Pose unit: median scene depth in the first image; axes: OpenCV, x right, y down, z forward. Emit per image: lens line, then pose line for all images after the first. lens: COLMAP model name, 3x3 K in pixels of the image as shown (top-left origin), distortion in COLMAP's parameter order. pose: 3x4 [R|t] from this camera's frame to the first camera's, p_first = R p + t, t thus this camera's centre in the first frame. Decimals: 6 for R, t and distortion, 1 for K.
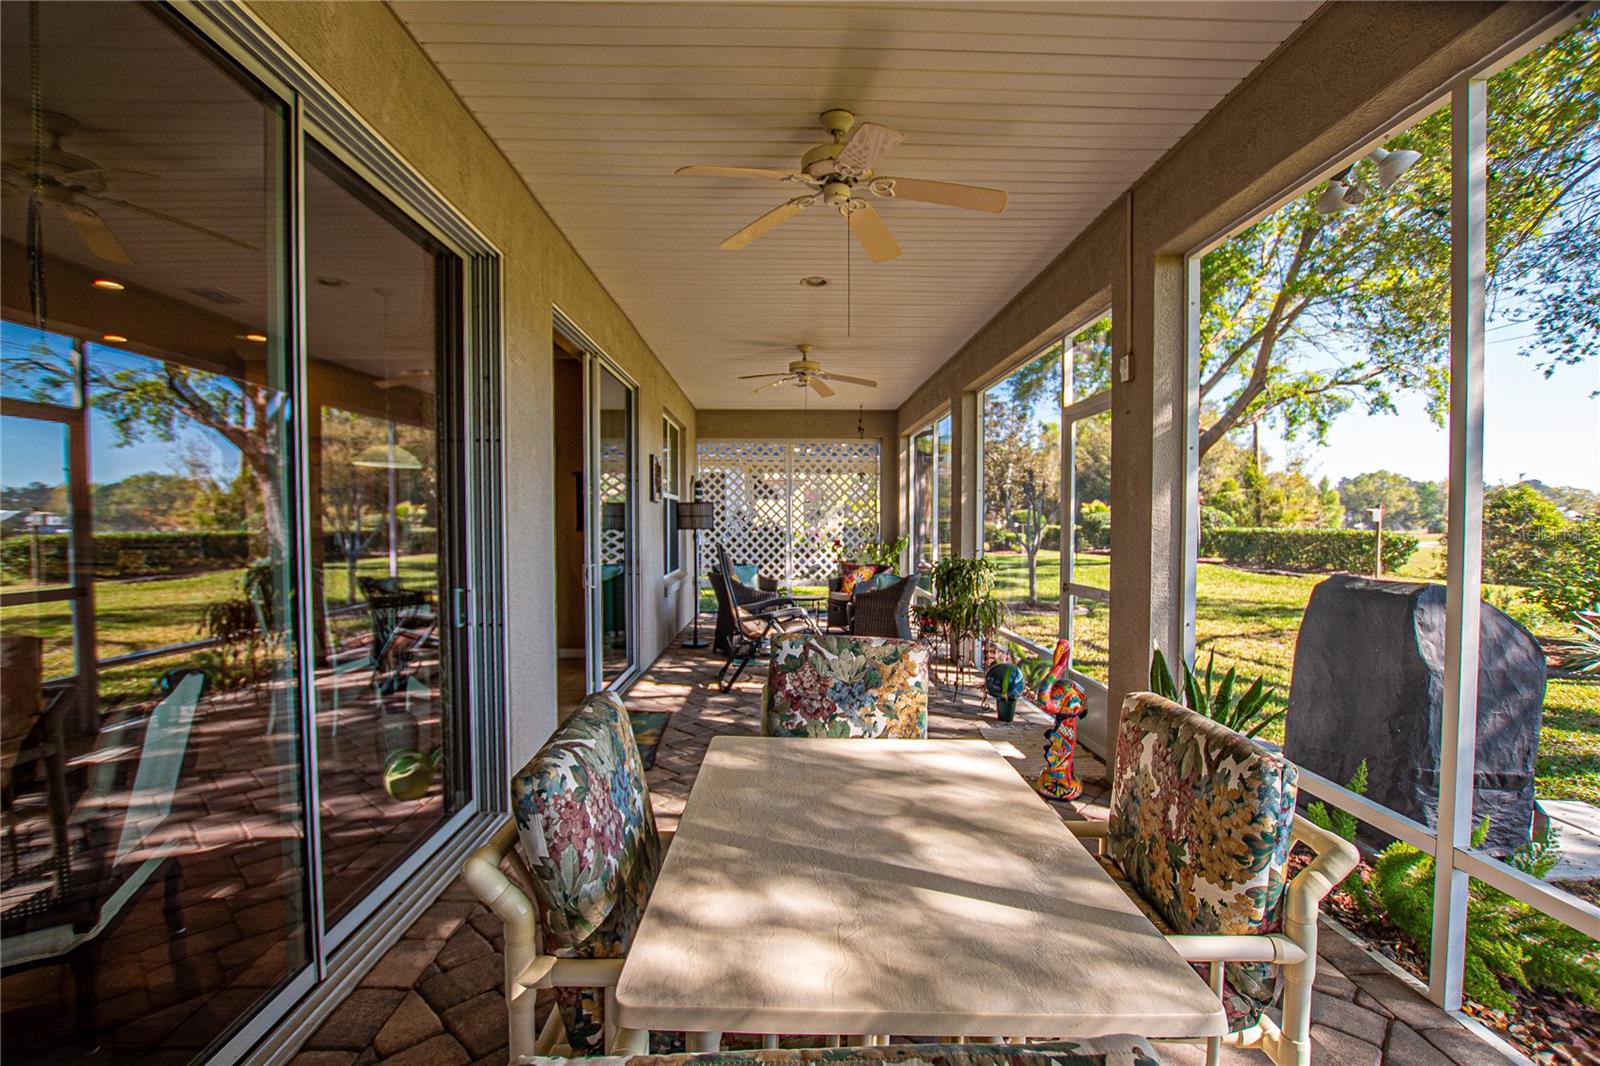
lens RADIAL K [[718.7, 0, 797.6], [0, 718.7, 543.0], [0, 0, 1]] dist [-0.036133, 0.007011]
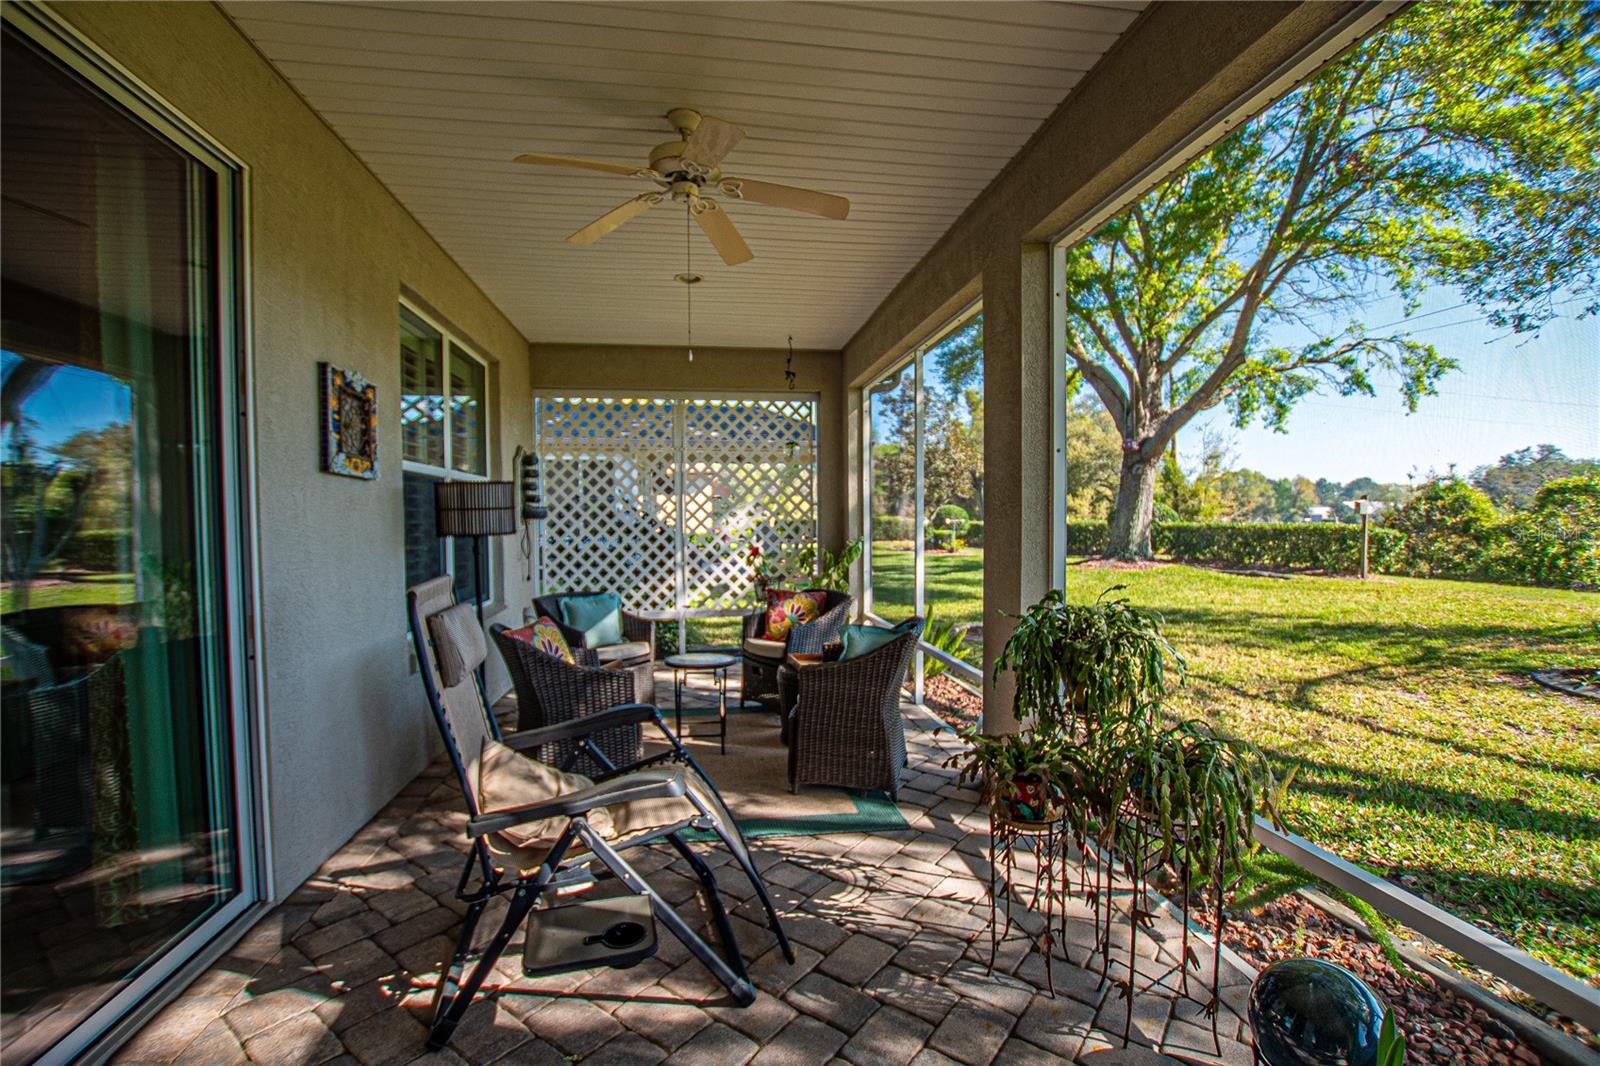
lens RADIAL K [[718.7, 0, 797.6], [0, 718.7, 543.0], [0, 0, 1]] dist [-0.036133, 0.007011]
pose [[0.992383, -0.011330, 0.122668, 0.007663], [0.010877, 0.999931, 0.004358, -0.005400], [-0.122709, -0.002990, 0.992438, 0.190429]]
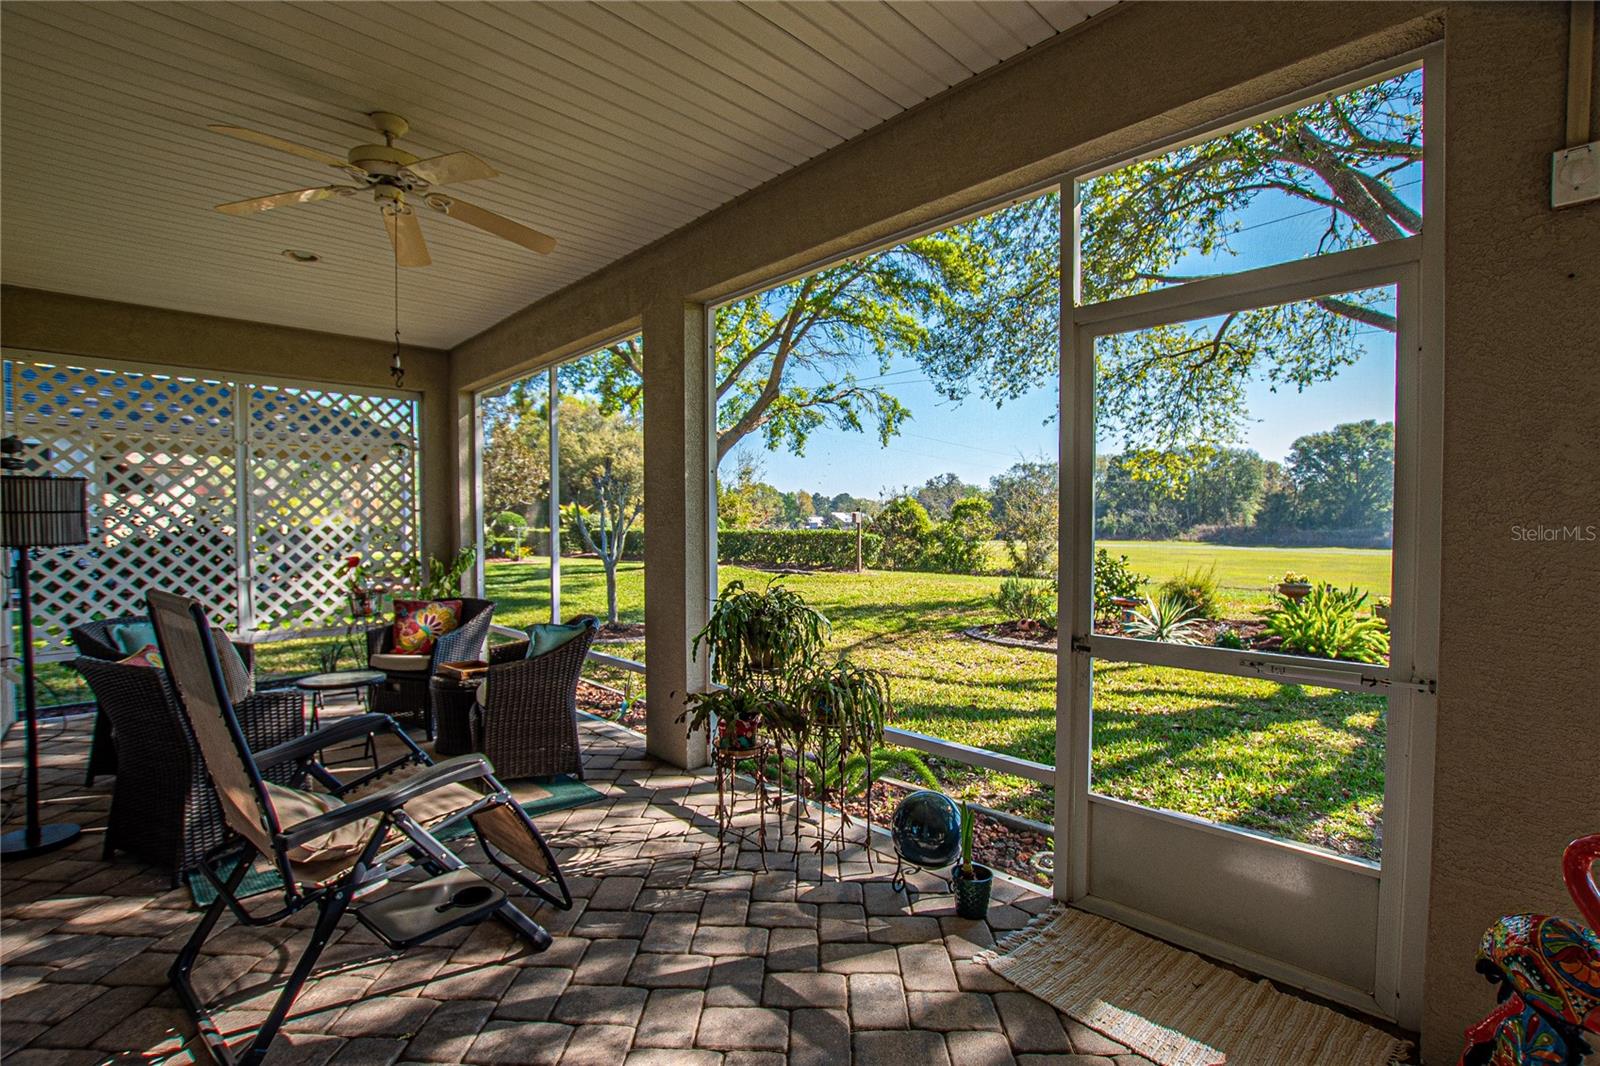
lens RADIAL K [[721.1, 0, 814.0], [0, 721.1, 540.4], [0, 0, 1]] dist [-0.041394, 0.000237]
pose [[0.726910, -0.018129, 0.686494, -0.035742], [0.023111, 0.999731, 0.001929, -0.005237], [-0.686344, 0.014463, 0.727133, 0.175323]]
